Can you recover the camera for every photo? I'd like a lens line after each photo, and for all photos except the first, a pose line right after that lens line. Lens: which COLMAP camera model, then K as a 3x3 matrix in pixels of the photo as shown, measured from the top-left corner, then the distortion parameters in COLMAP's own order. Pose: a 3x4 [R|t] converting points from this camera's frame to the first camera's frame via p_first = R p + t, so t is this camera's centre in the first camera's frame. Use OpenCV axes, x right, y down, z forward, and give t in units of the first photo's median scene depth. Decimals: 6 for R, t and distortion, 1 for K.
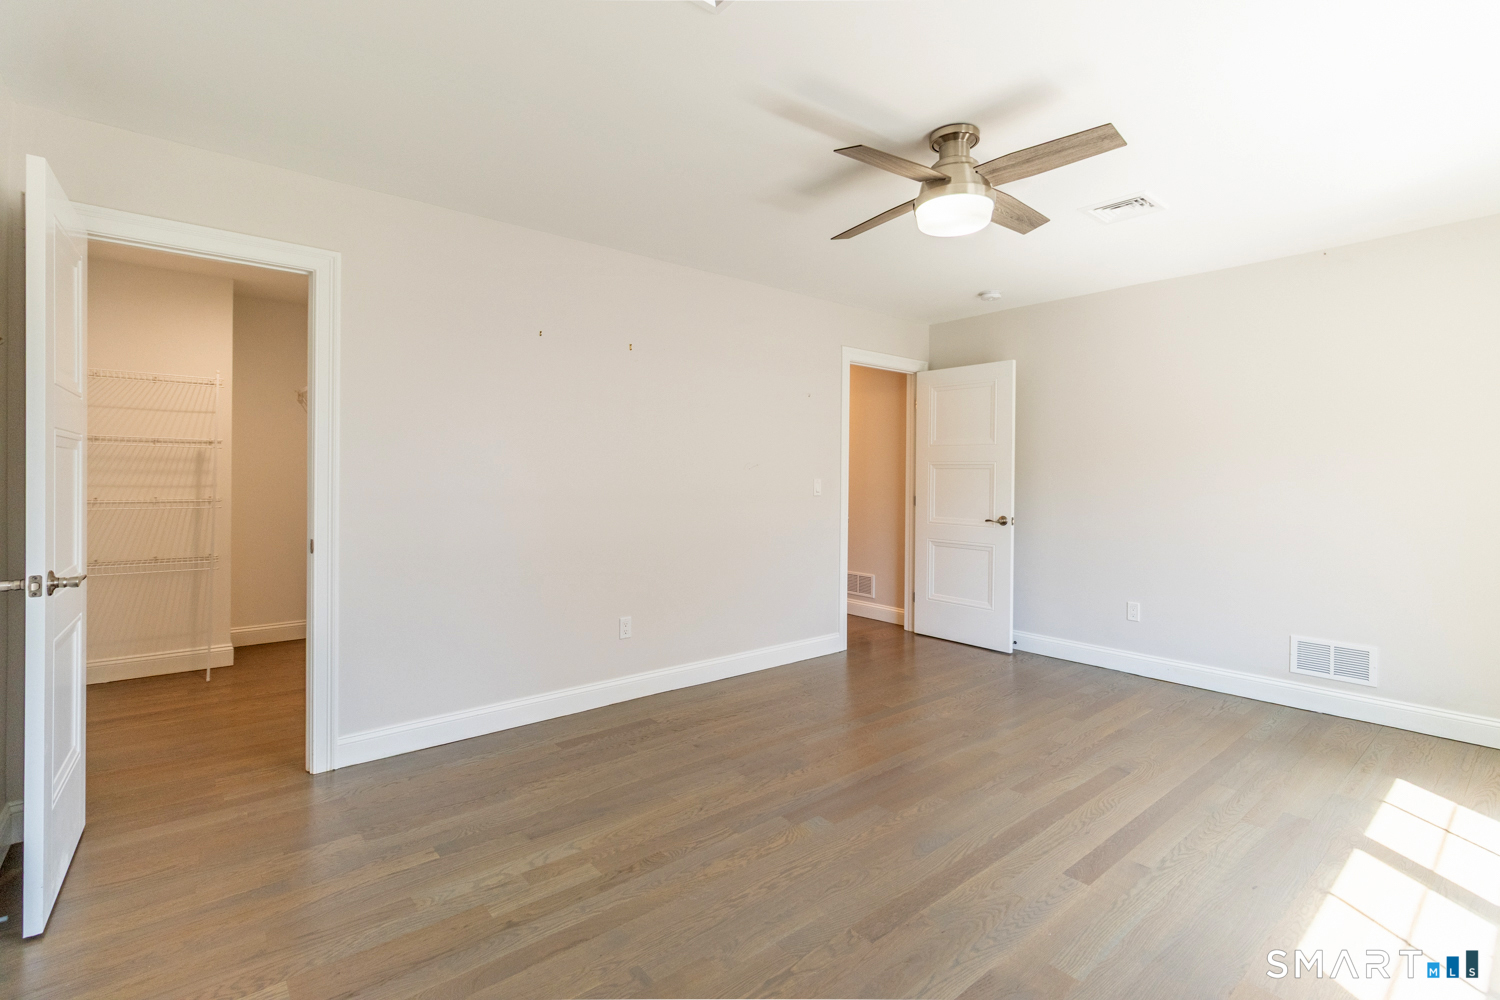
lens RADIAL K [[690.8, 0, 752.2], [0, 690.8, 479.9], [0, 0, 1]] dist [-0.001141, 0.000278]
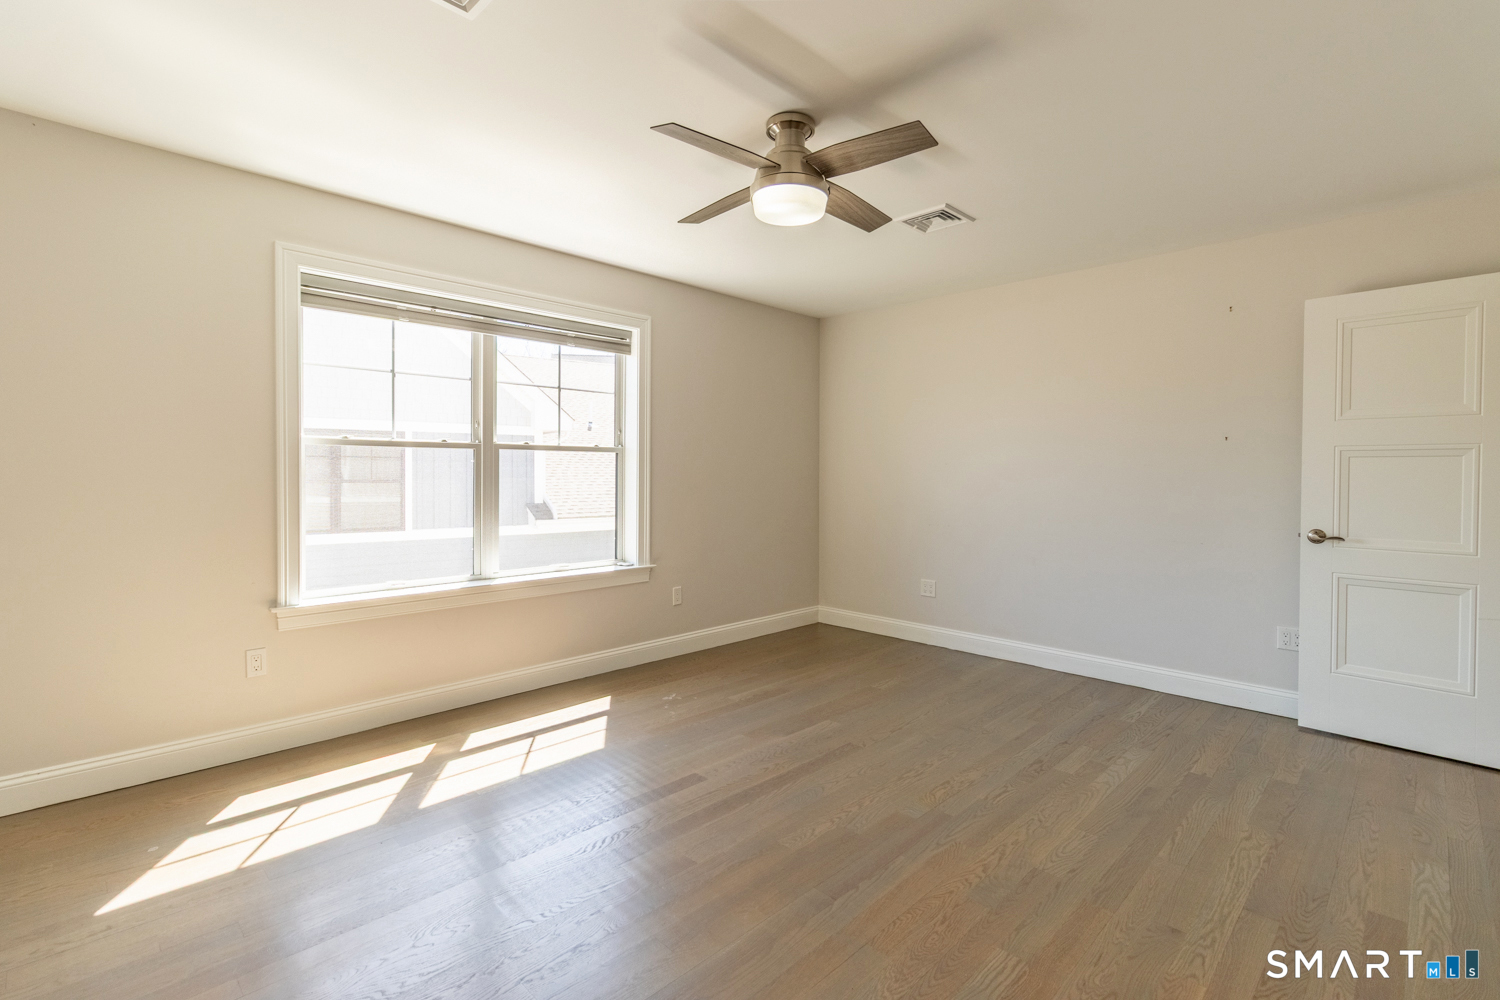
lens RADIAL K [[690.8, 0, 752.2], [0, 690.8, 479.9], [0, 0, 1]] dist [-0.001141, 0.000278]
pose [[-0.995563, -0.009935, -0.093571, 0.476876], [-0.011777, 0.999747, 0.019158, -0.006672], [0.093357, 0.020175, -0.995428, 2.186446]]
